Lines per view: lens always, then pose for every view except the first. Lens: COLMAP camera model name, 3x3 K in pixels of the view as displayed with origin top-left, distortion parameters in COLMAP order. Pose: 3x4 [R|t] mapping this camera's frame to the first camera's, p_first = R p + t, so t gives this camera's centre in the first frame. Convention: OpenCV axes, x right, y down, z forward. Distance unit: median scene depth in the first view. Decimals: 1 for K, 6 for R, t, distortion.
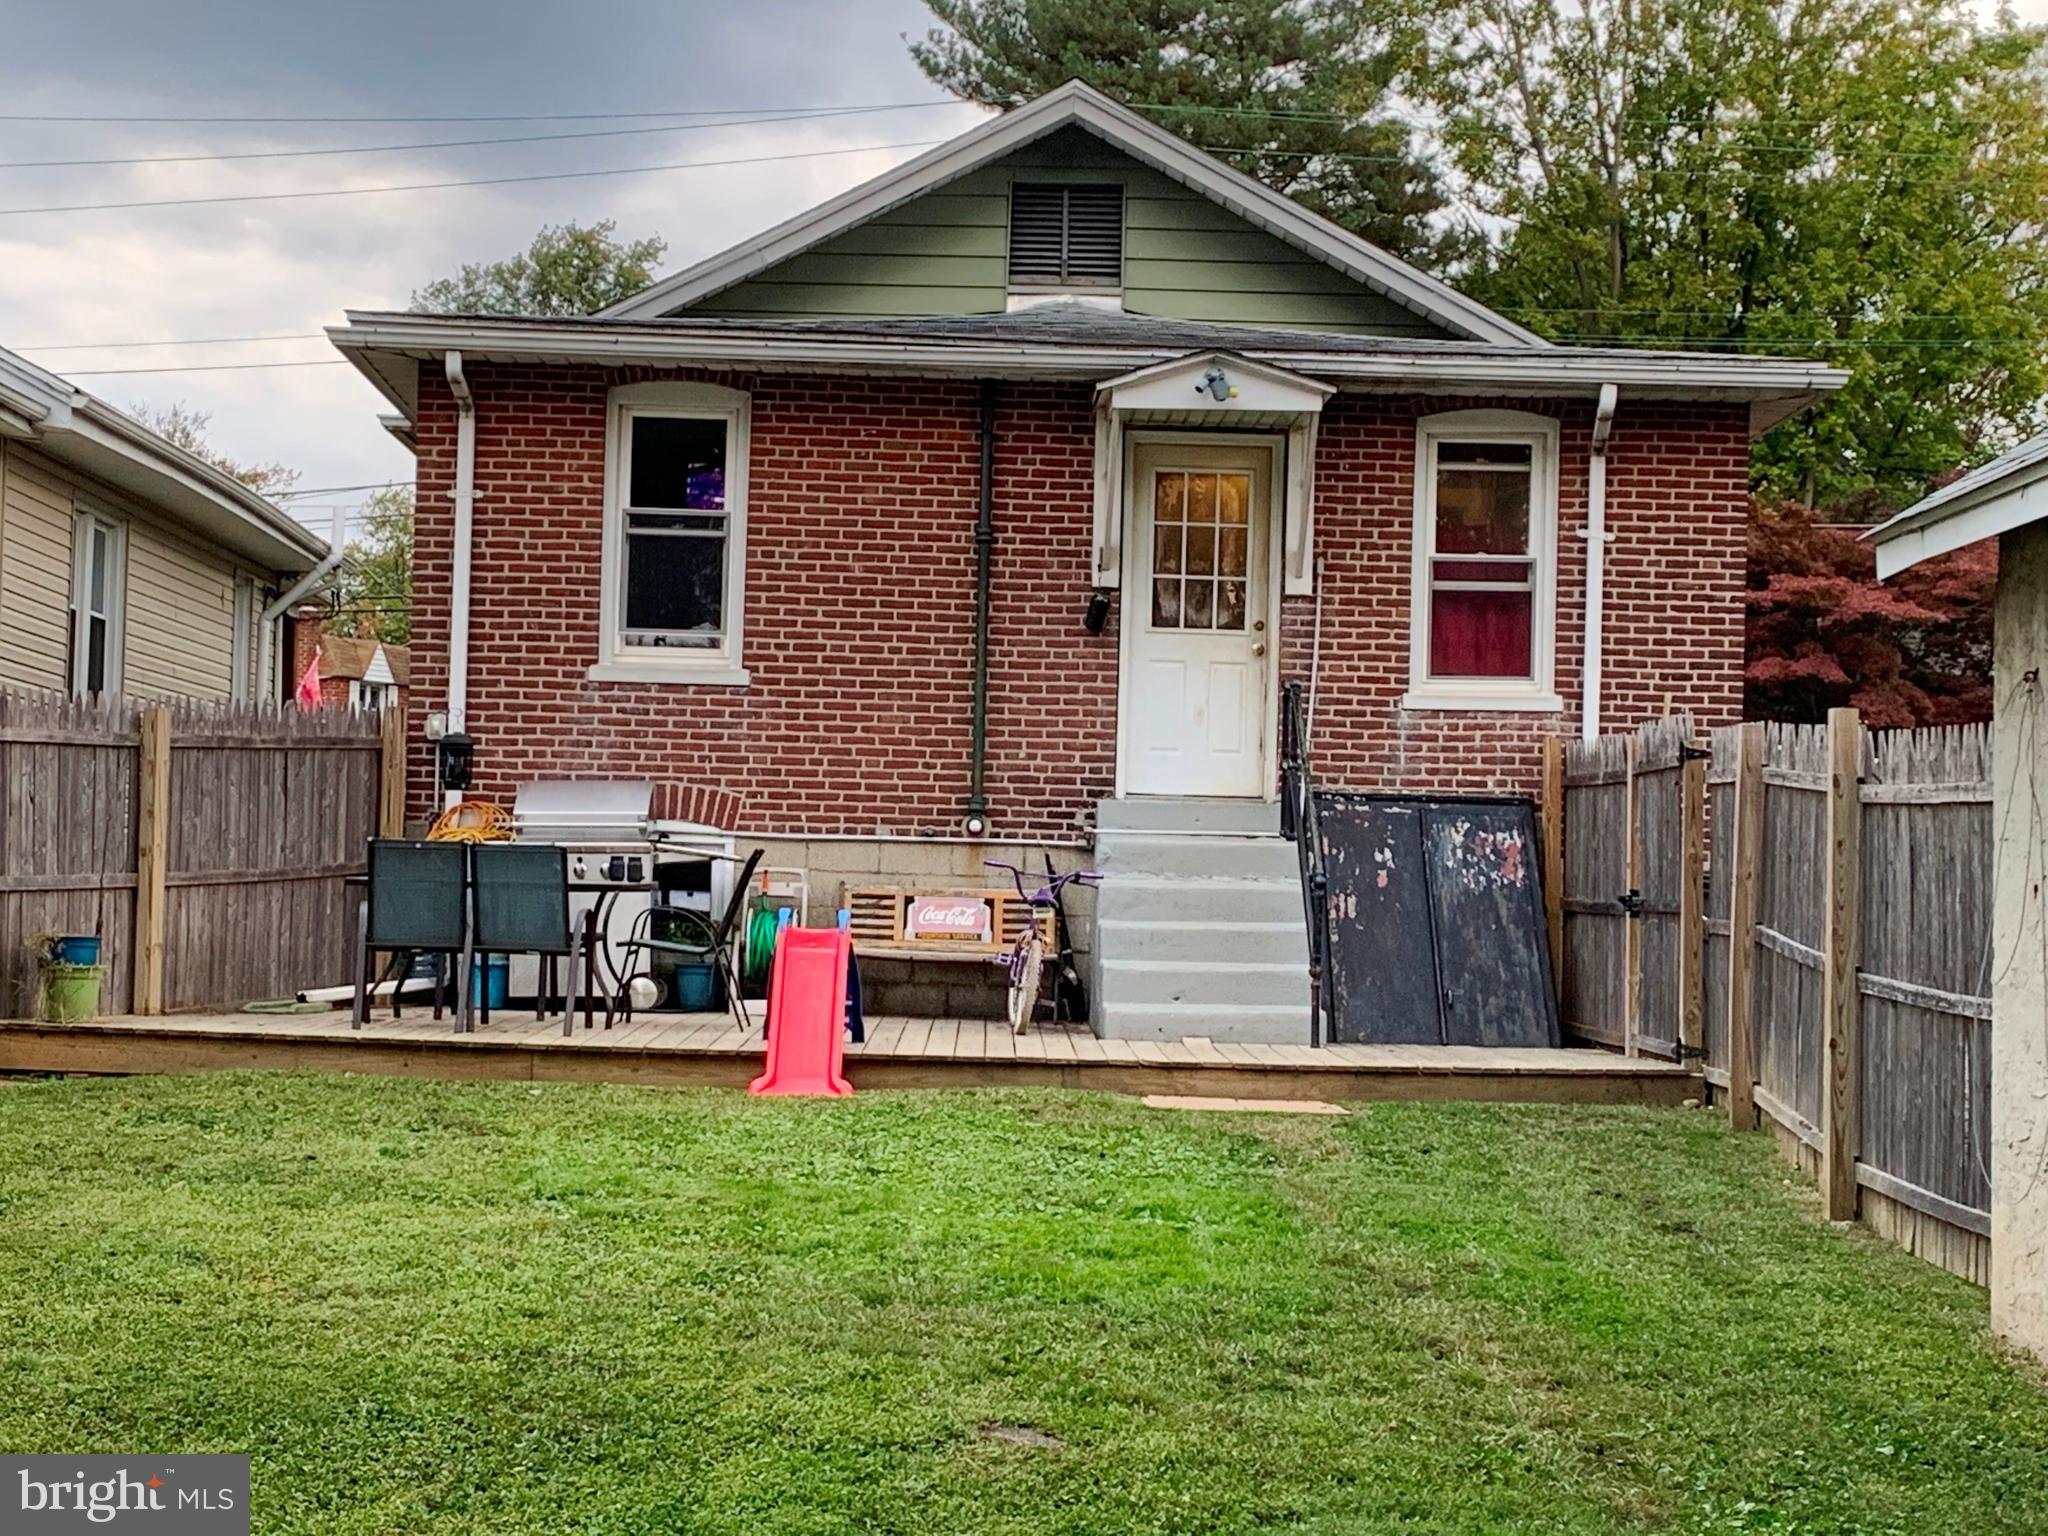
lens RADIAL K [[3570.0, 0, 1027.7], [0, 3570.0, 772.9], [0, 0, 1]] dist [0.055109, 0.000000]
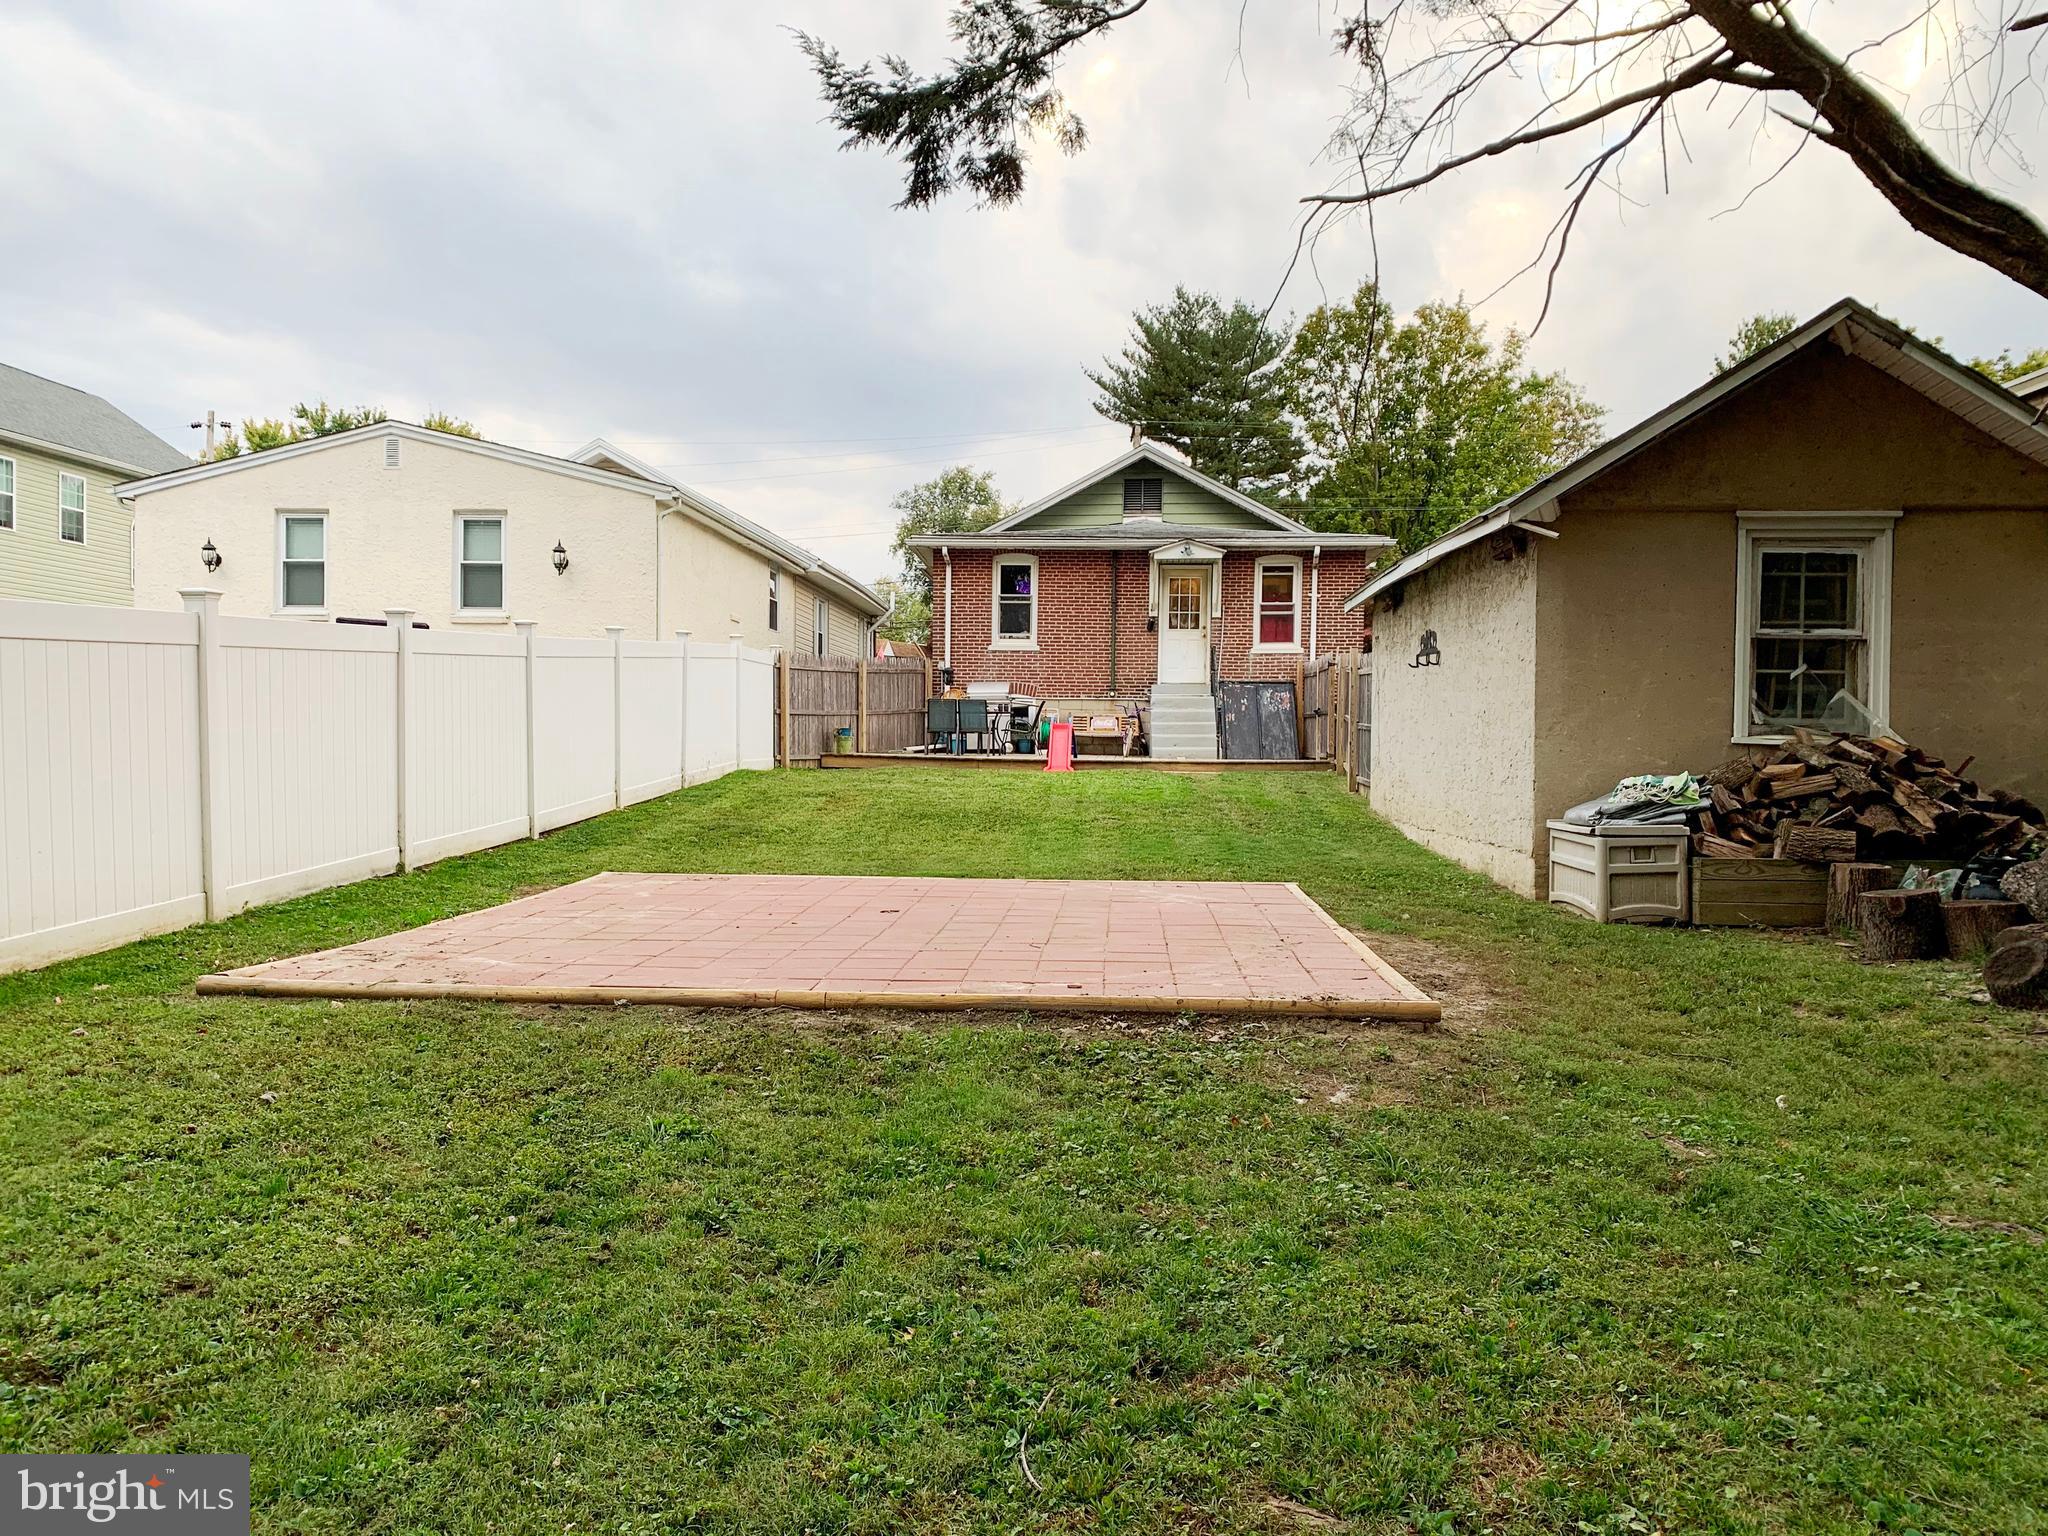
lens RADIAL K [[1562.2, 0, 1003.1], [0, 1562.2, 778.1], [0, 0, 1]] dist [0.021063, -0.028173]
pose [[0.995259, -0.013150, -0.096367, 0.020605], [0.018389, 0.998388, 0.053687, 0.012946], [0.095506, -0.055205, 0.993897, -0.367135]]
